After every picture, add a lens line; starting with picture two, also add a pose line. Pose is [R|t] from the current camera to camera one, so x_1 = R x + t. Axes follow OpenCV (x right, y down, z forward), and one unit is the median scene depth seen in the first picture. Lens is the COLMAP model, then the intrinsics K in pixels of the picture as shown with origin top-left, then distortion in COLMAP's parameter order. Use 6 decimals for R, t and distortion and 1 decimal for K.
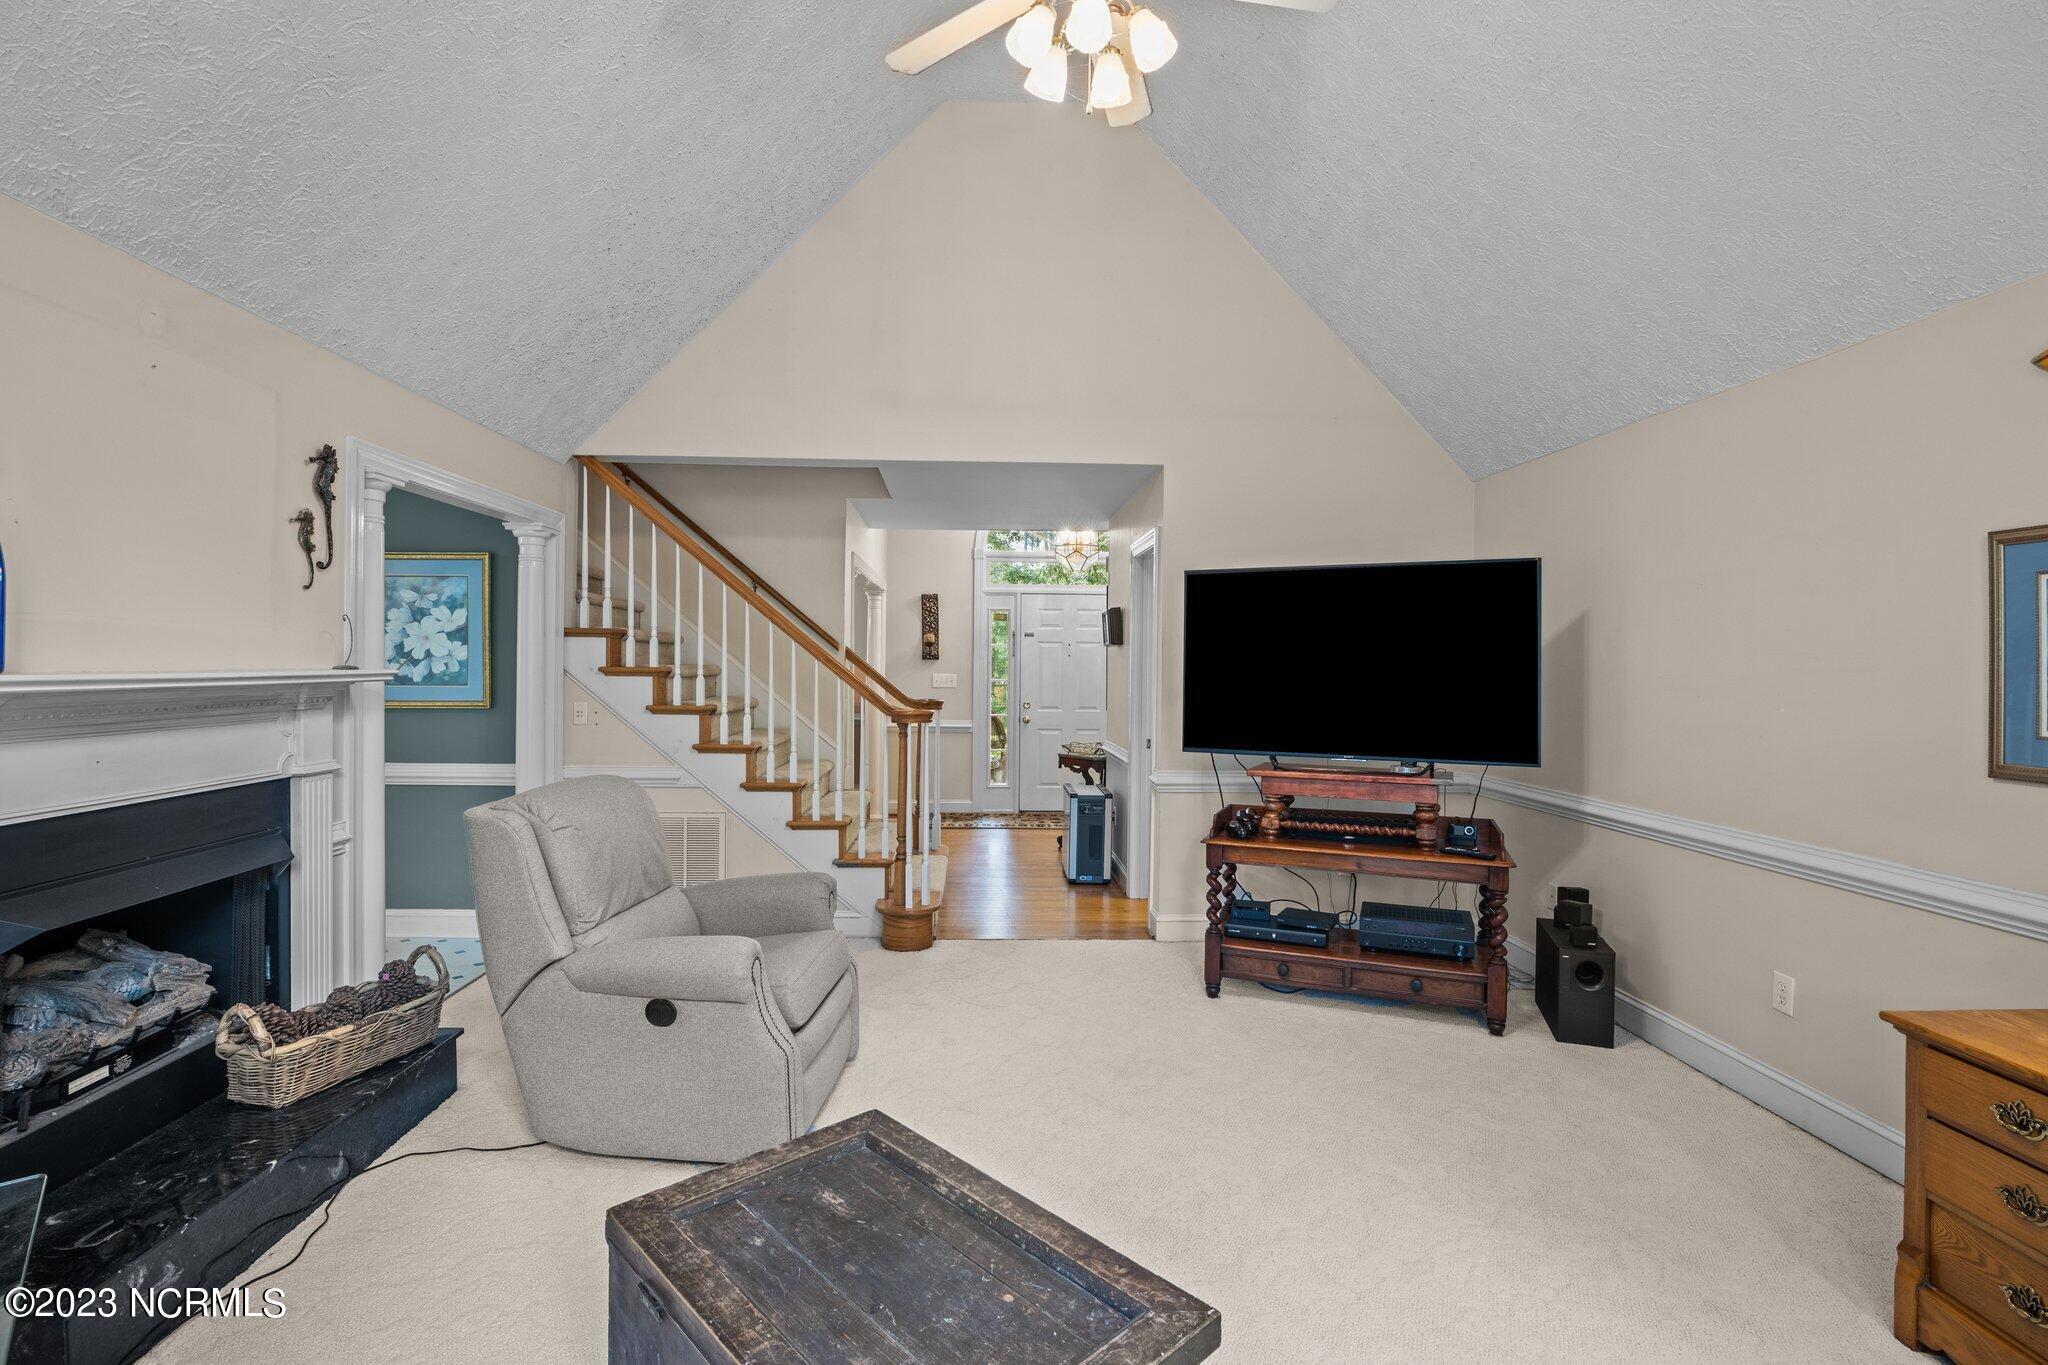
lens RADIAL K [[966.9, 0, 1025.9], [0, 966.9, 673.7], [0, 0, 1]] dist [0.006231, 0.000397]
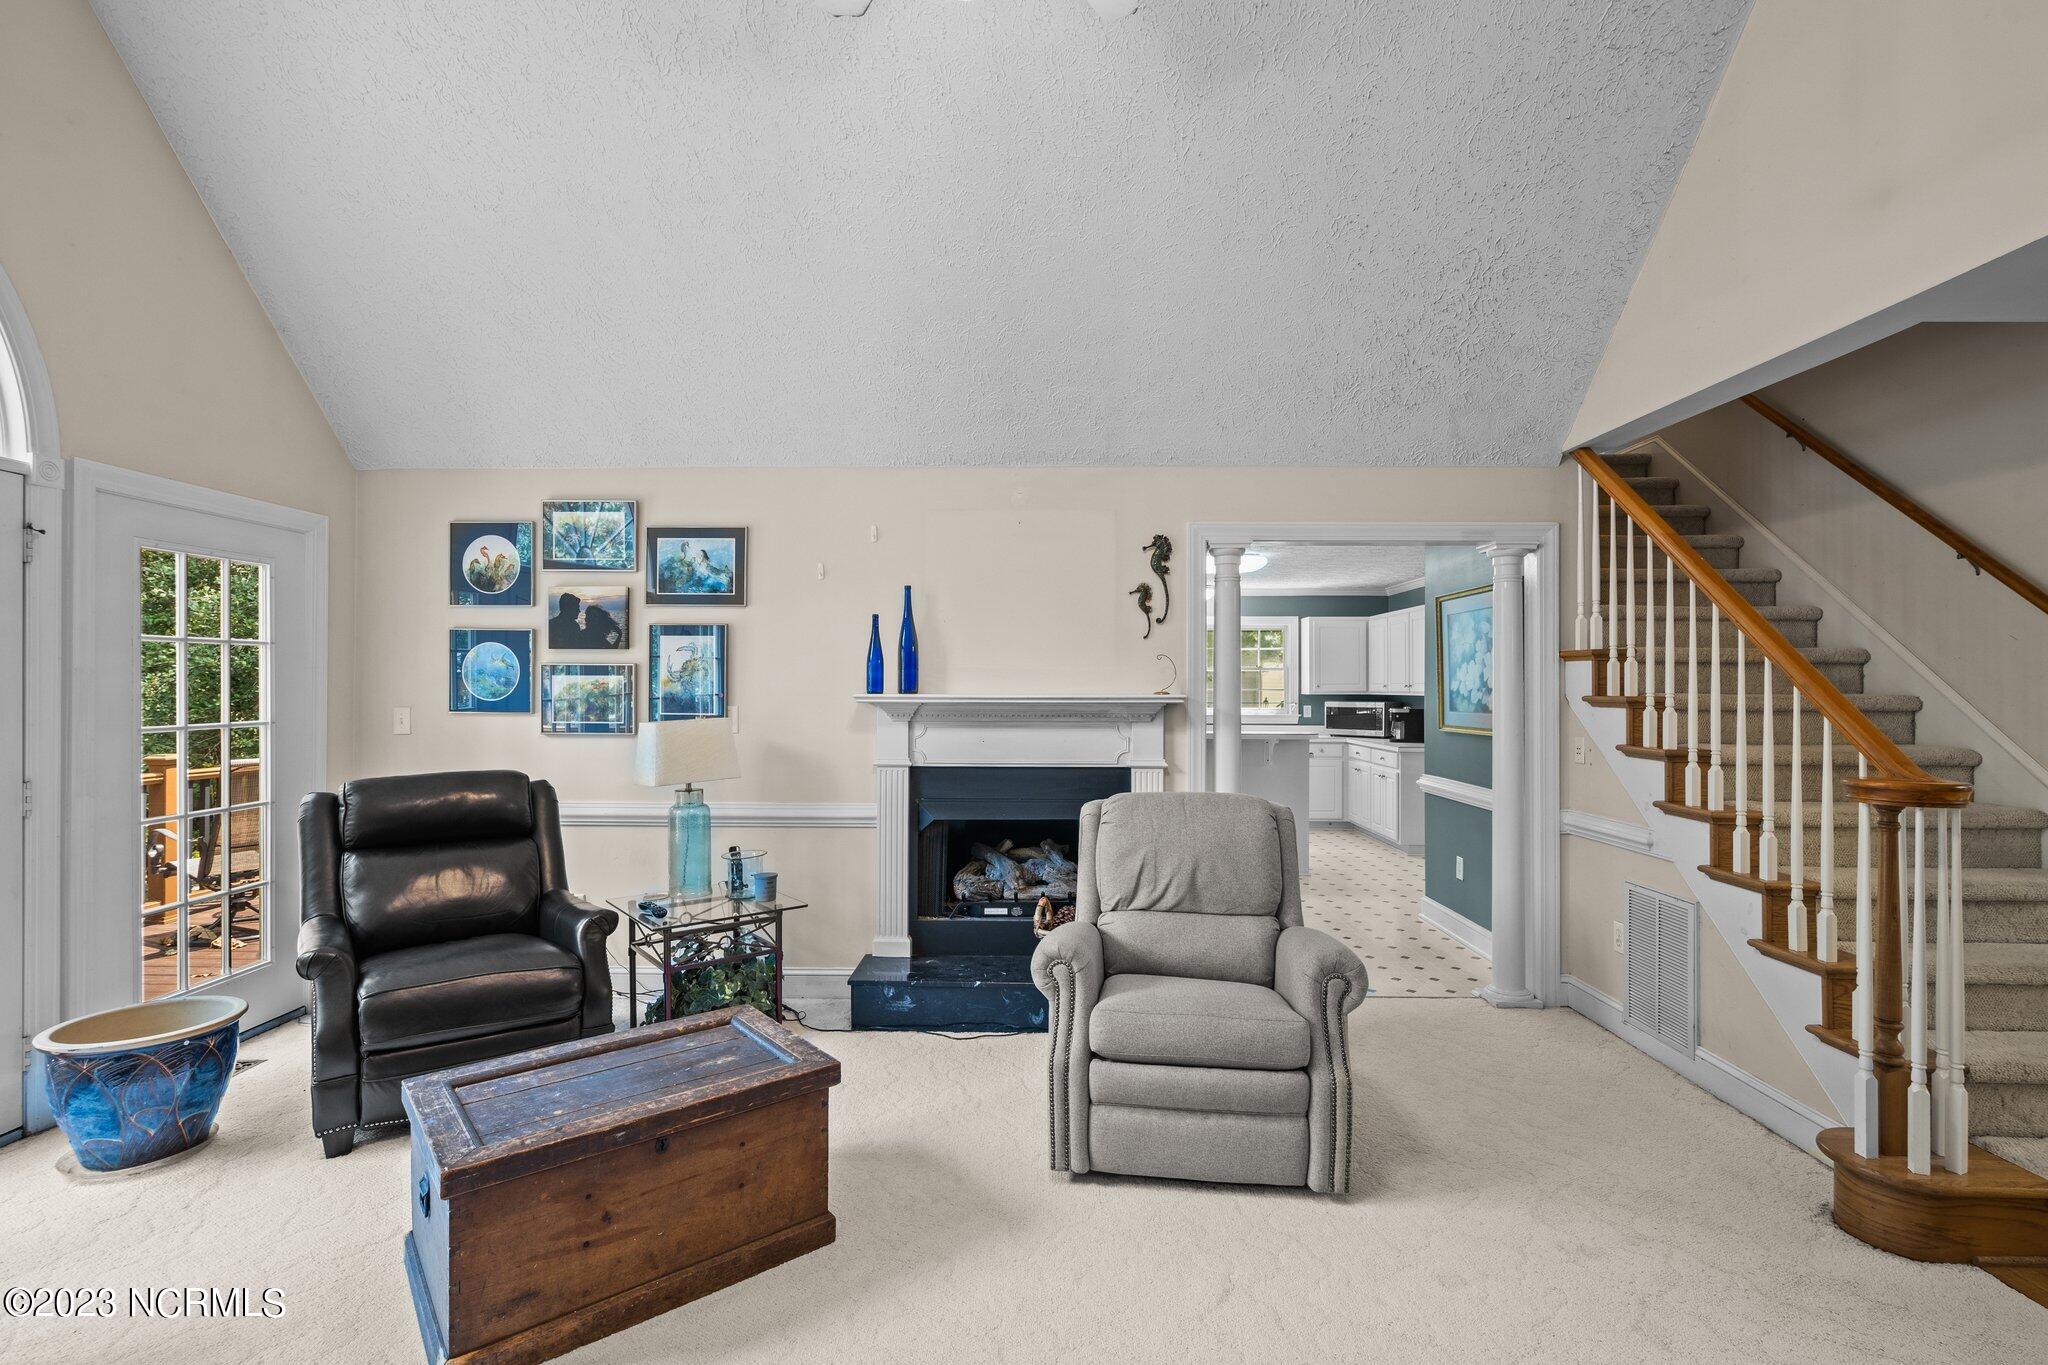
lens RADIAL K [[966.9, 0, 1025.8], [0, 966.9, 689.9], [0, 0, 1]] dist [0.006231, 0.000397]
pose [[-0.068593, -0.005031, -0.997632, 0.687680], [-0.014942, 0.999880, -0.004015, -0.002221], [0.997533, 0.014631, -0.068660, 0.905073]]
